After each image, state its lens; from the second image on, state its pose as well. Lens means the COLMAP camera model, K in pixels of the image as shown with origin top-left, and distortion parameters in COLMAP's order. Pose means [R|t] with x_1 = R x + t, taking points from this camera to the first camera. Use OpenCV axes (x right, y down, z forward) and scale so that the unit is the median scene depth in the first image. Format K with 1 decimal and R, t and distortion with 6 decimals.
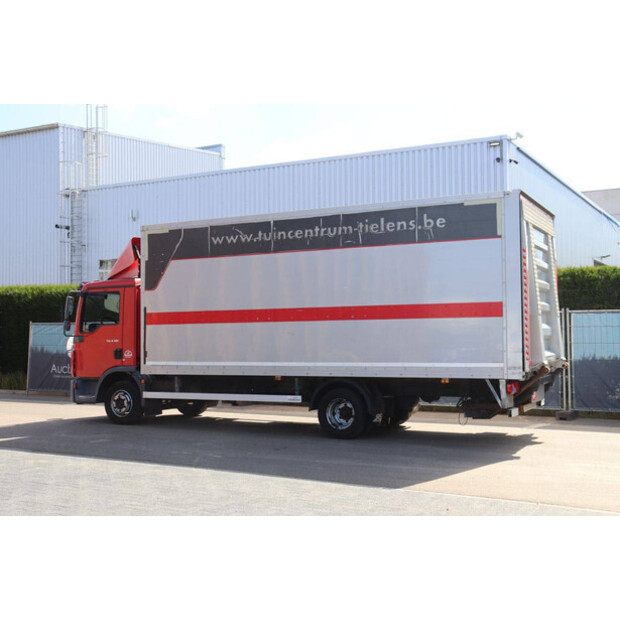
lens RADIAL K [[748.4, 0, 310.0], [0, 748.4, 310.0], [0, 0, 1]] dist [0.008690, 0.014048]
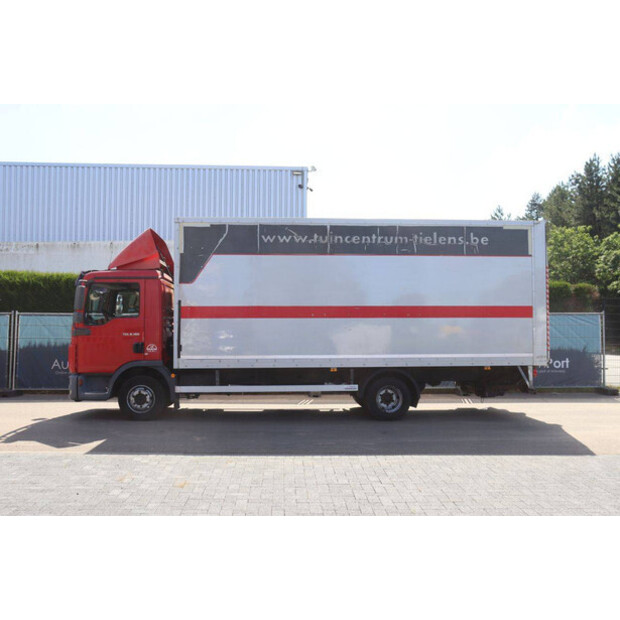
lens RADIAL K [[633.6, 0, 298.1], [0, 633.6, 310.4], [0, 0, 1]] dist [-0.058121, 0.008545]
pose [[0.867136, 0.022926, 0.497544, -0.543196], [-0.025525, 0.999673, -0.001577, 0.007356], [-0.497417, -0.011332, 0.867438, 0.218863]]
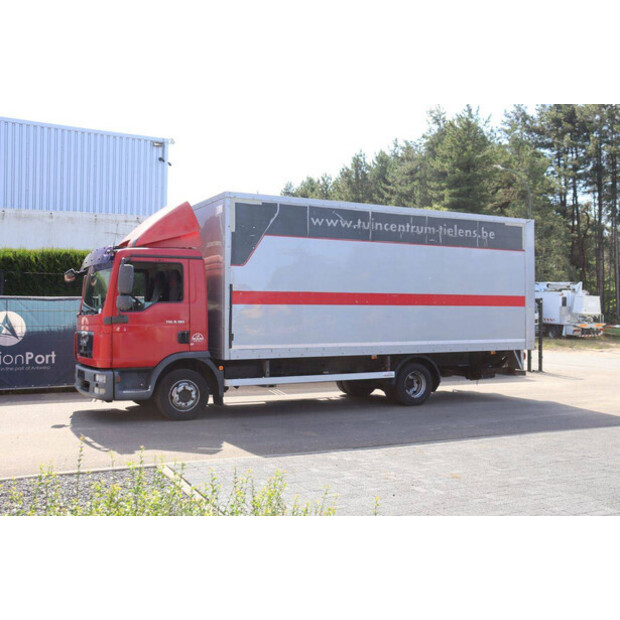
lens RADIAL K [[676.4, 0, 289.2], [0, 676.4, 311.5], [0, 0, 1]] dist [-0.042753, 0.011359]
pose [[0.589892, 0.016474, 0.807314, -0.900098], [-0.036276, 0.999323, 0.006114, 0.023109], [-0.806667, -0.032892, 0.590090, 0.512358]]
